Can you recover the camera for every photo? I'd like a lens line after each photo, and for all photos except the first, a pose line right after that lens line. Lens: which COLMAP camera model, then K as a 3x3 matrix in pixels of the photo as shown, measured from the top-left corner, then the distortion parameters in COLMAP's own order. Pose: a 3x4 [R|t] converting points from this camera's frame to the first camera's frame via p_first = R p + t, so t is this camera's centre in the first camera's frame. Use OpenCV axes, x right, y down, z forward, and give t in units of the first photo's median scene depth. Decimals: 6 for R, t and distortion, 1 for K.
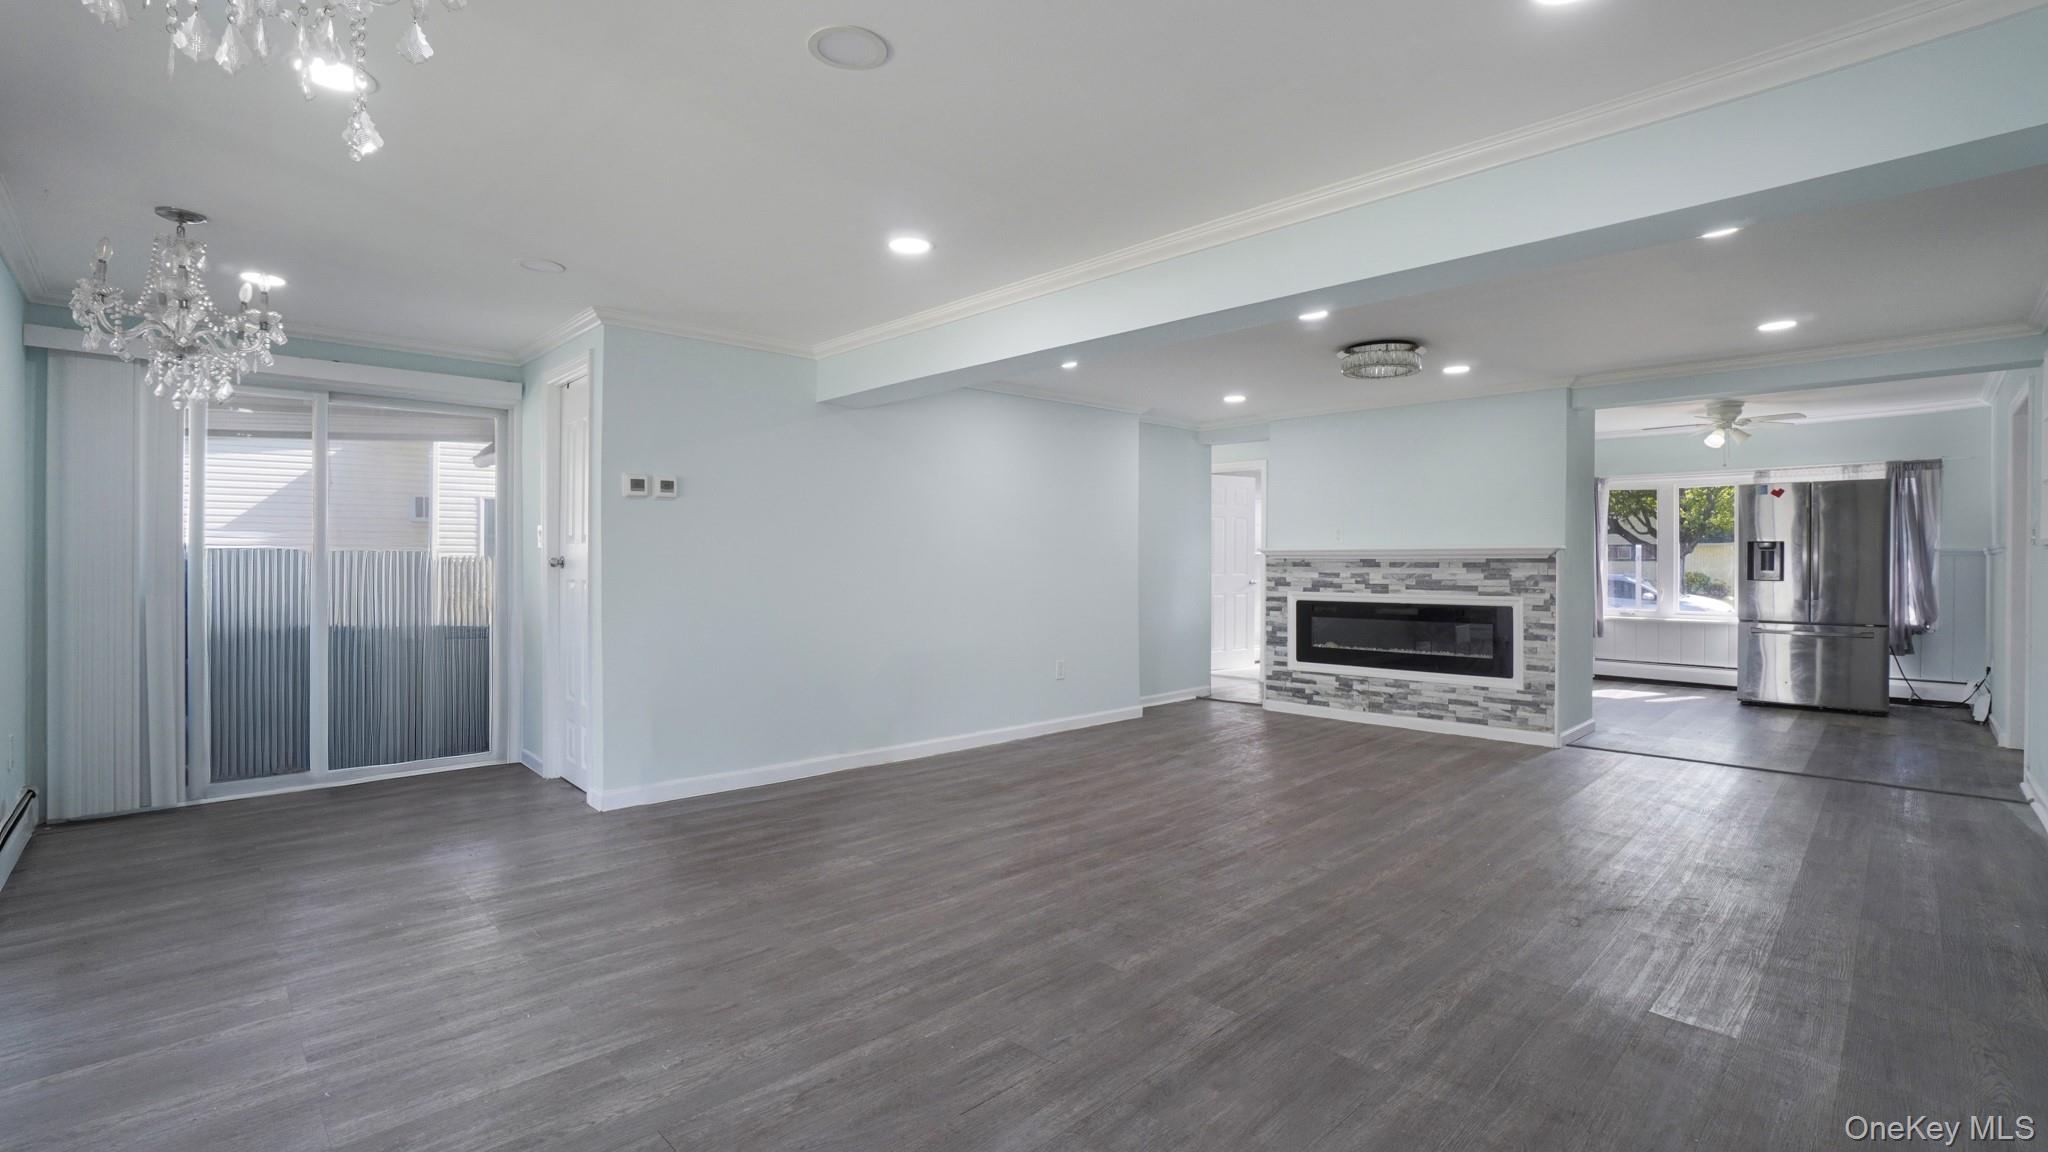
lens RADIAL K [[910.5, 0, 1006.3], [0, 910.5, 559.8], [0, 0, 1]] dist [-0.047844, 0.009768]
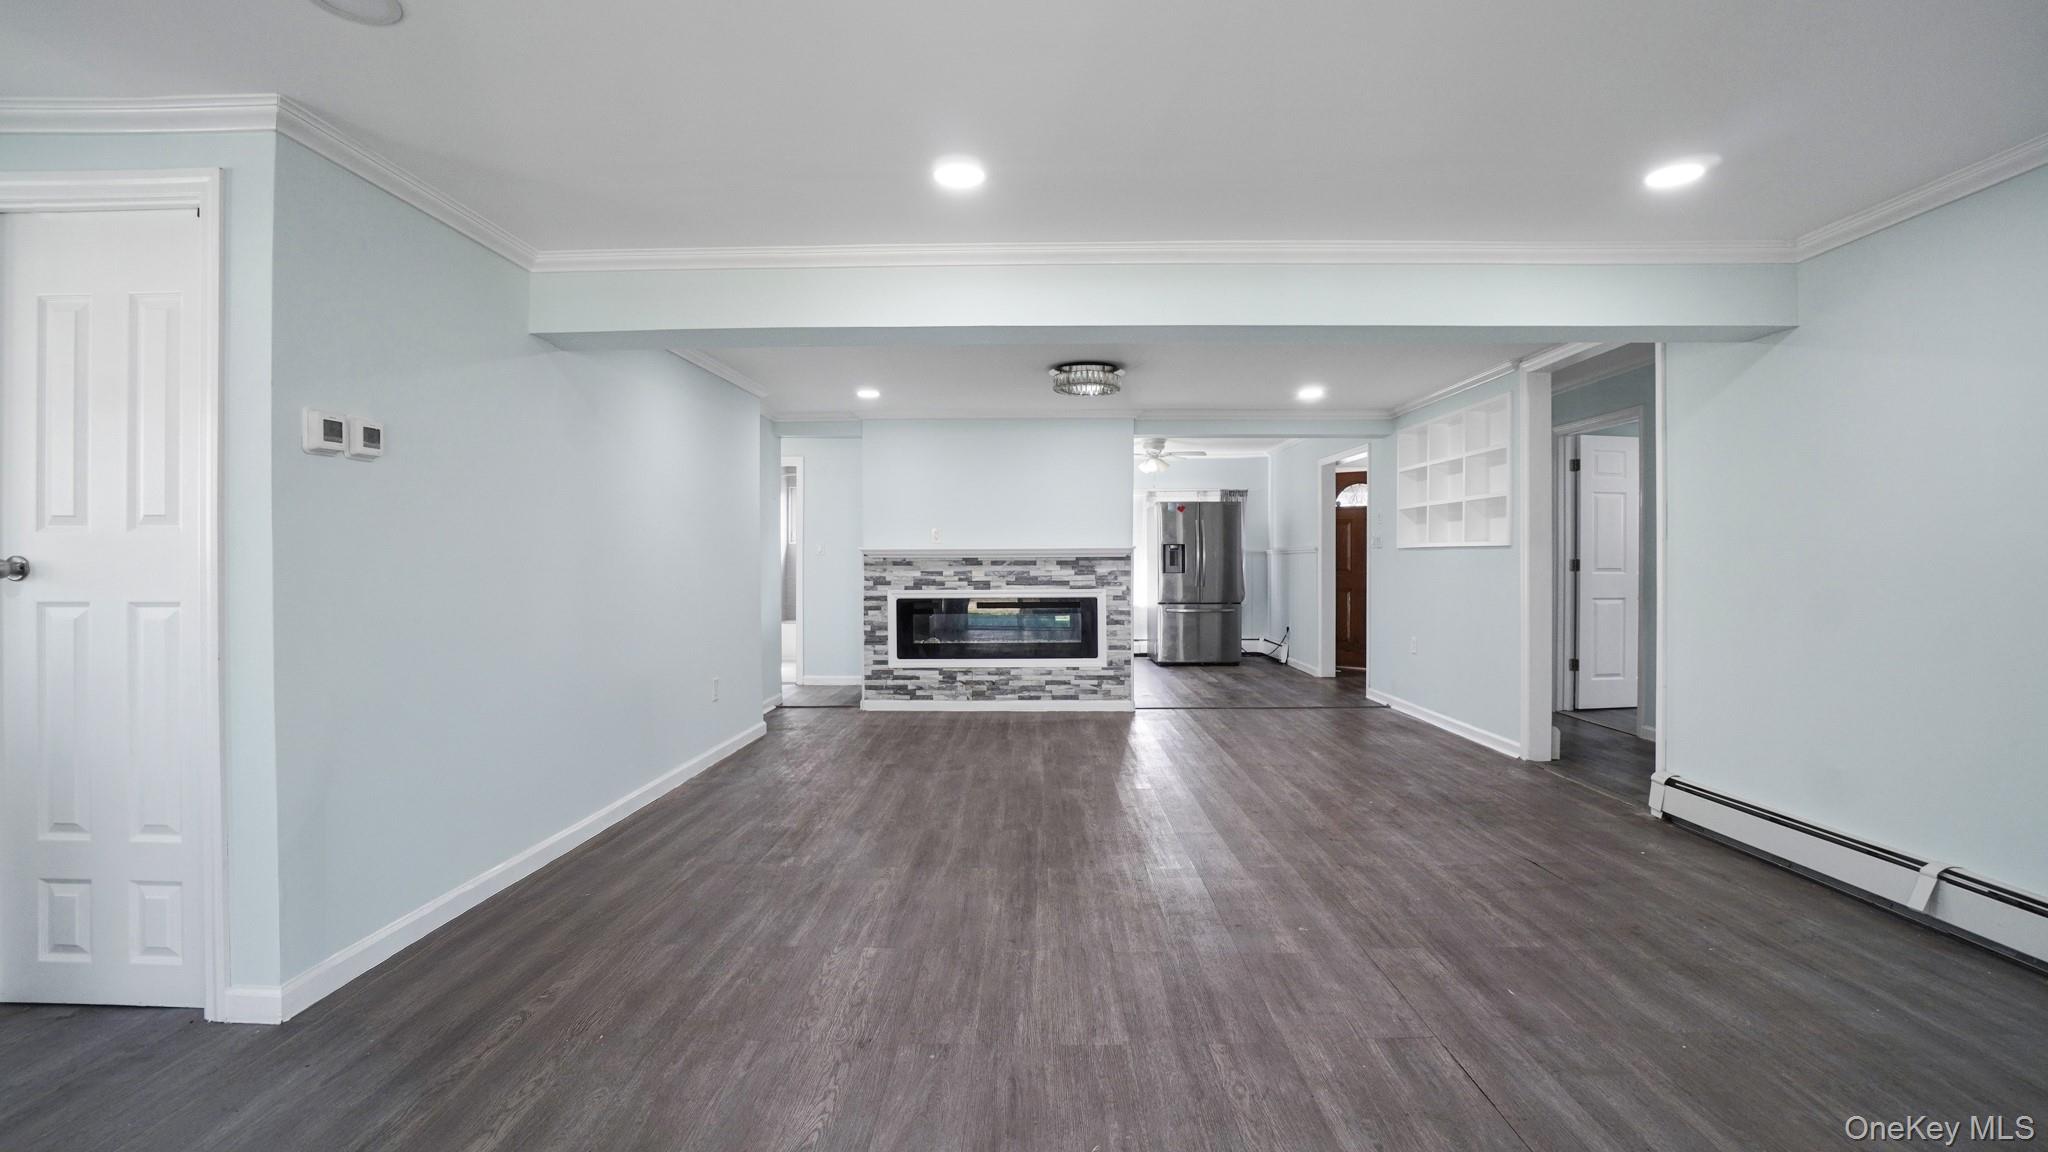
lens RADIAL K [[910.5, 0, 1039.7], [0, 910.5, 559.4], [0, 0, 1]] dist [-0.047844, 0.009768]
pose [[0.702430, -0.004056, 0.711741, -0.348360], [0.004016, 0.999990, 0.001735, -0.000678], [-0.711742, 0.001640, 0.702439, 0.204850]]
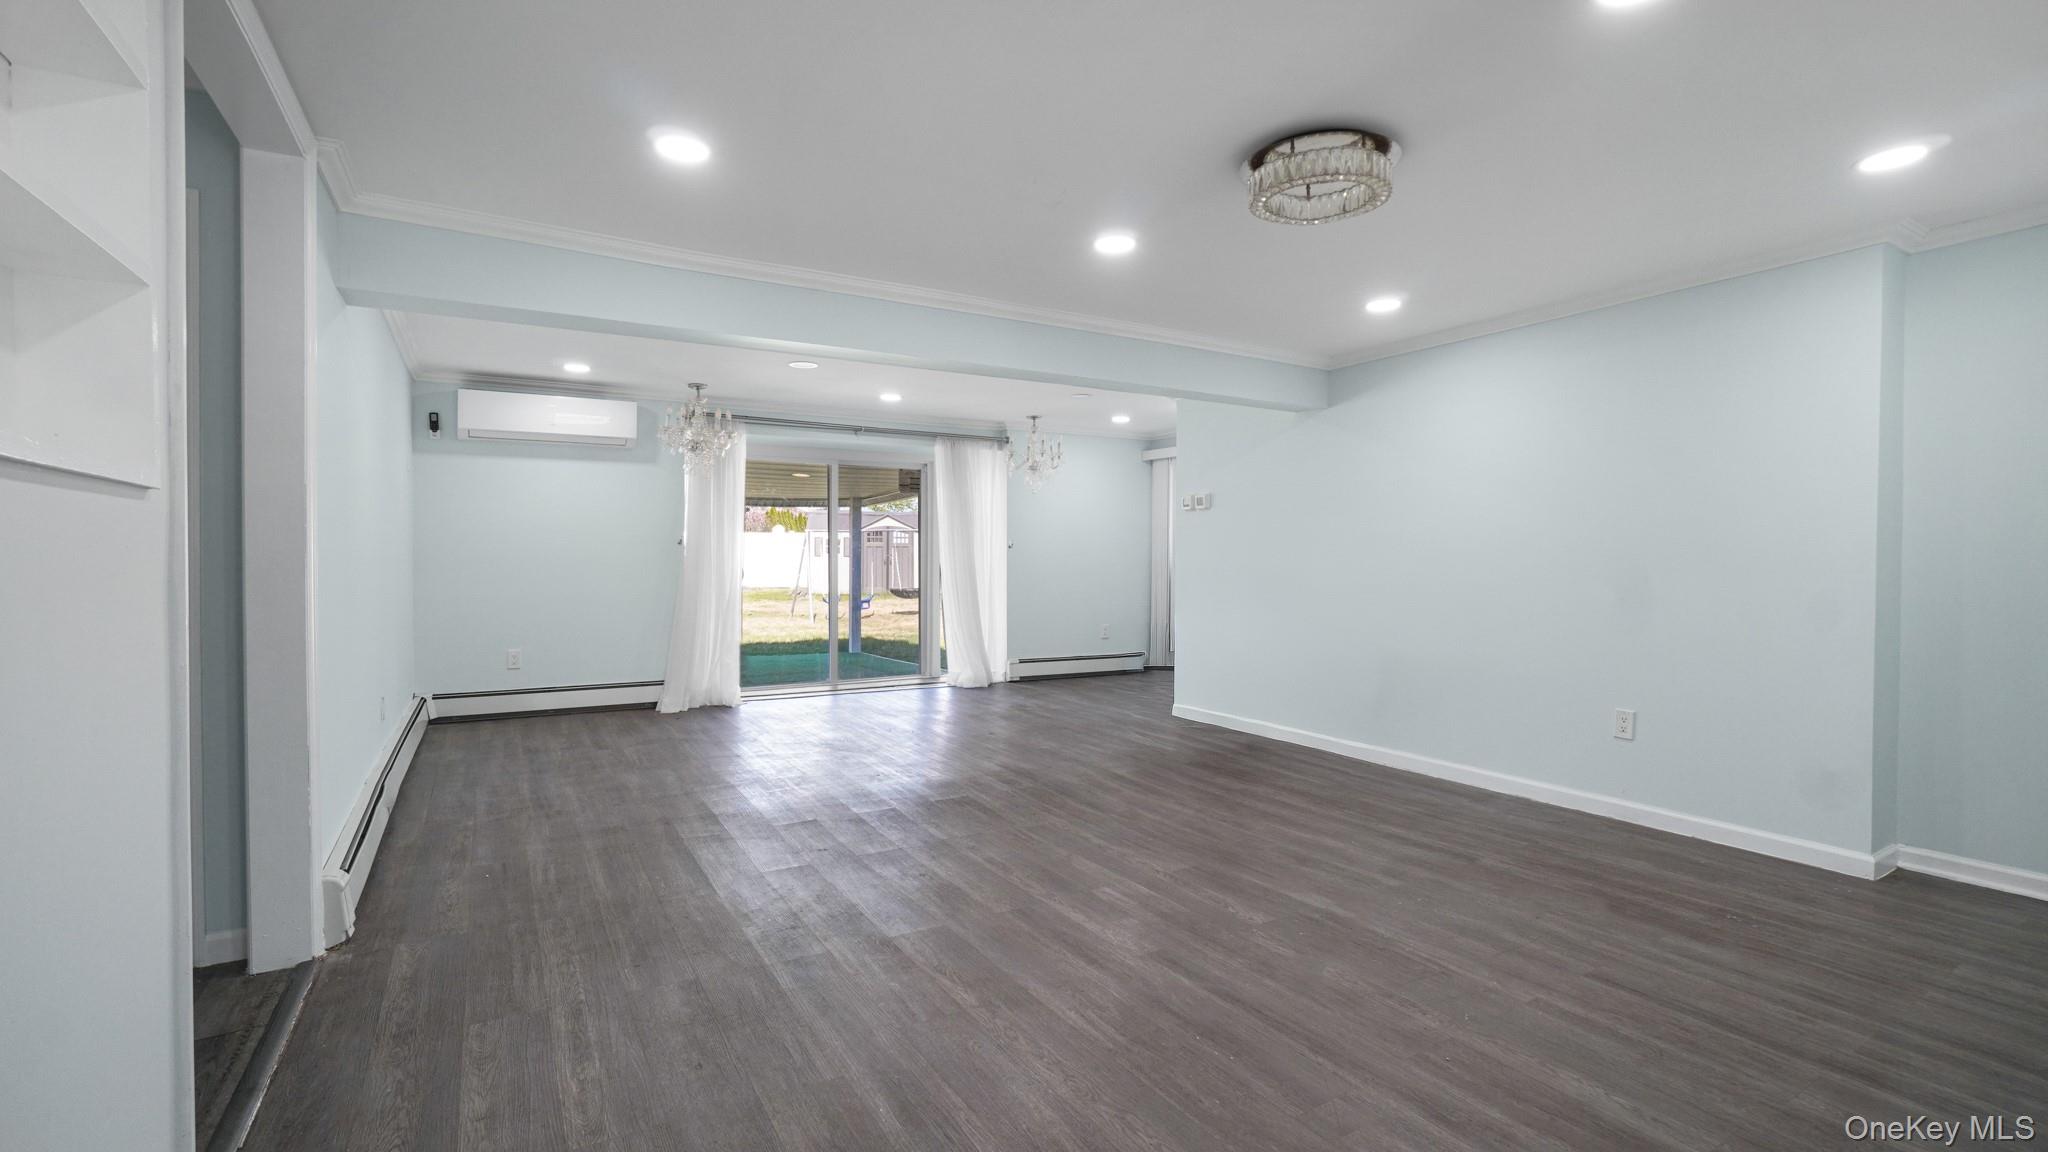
lens RADIAL K [[910.5, 0, 1026.5], [0, 910.5, 567.0], [0, 0, 1]] dist [-0.047844, 0.009768]
pose [[-0.231745, 0.012022, -0.972702, 0.799201], [-0.000760, 0.999921, 0.012540, 0.003765], [0.972776, 0.003645, -0.231718, 0.774911]]
